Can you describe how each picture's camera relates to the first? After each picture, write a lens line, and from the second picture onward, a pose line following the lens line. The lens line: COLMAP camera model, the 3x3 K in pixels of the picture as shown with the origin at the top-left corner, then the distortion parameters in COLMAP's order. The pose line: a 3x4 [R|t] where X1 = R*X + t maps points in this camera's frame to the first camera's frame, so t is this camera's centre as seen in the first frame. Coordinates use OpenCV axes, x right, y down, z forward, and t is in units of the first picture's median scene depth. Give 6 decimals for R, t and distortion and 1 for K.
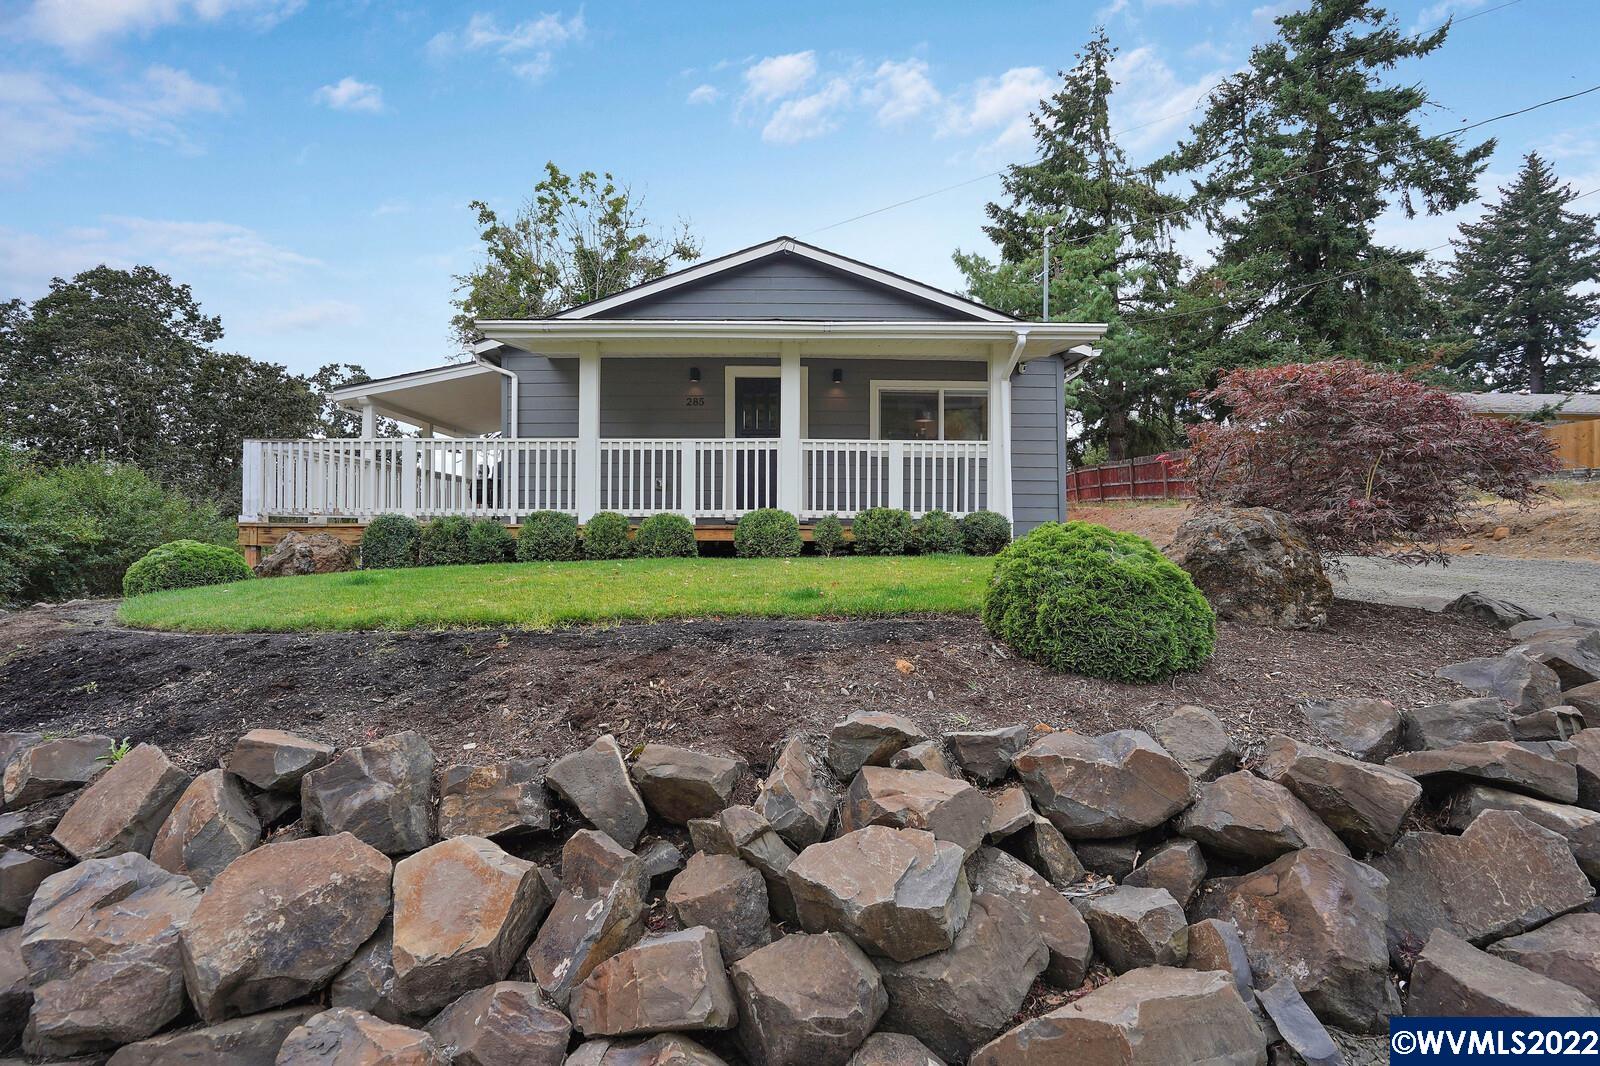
lens RADIAL K [[727.6, 0, 696.3], [0, 727.6, 527.7], [0, 0, 1]] dist [-0.043449, 0.008599]
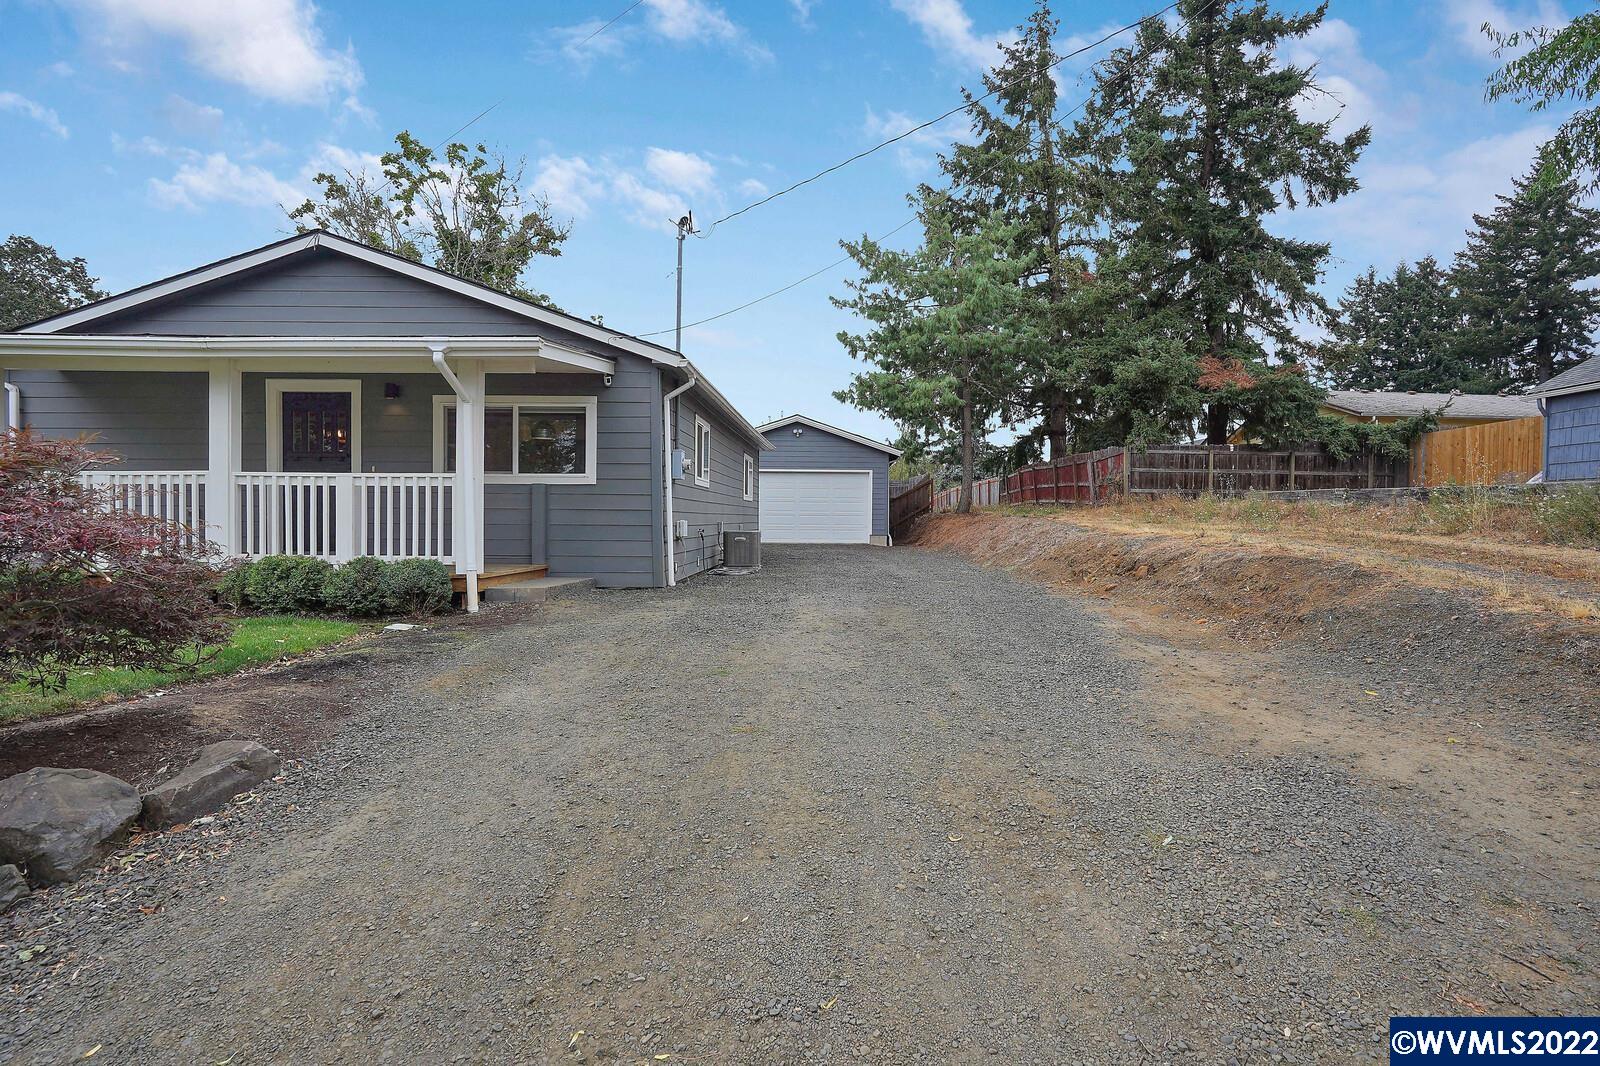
lens RADIAL K [[759.3, 0, 808.1], [0, 759.3, 529.2], [0, 0, 1]] dist [-0.043312, 0.010763]
pose [[0.998487, 0.000188, 0.054980, 0.241270], [-0.001021, 0.999885, 0.015119, -0.021010], [-0.054971, -0.015152, 0.998373, 0.026126]]
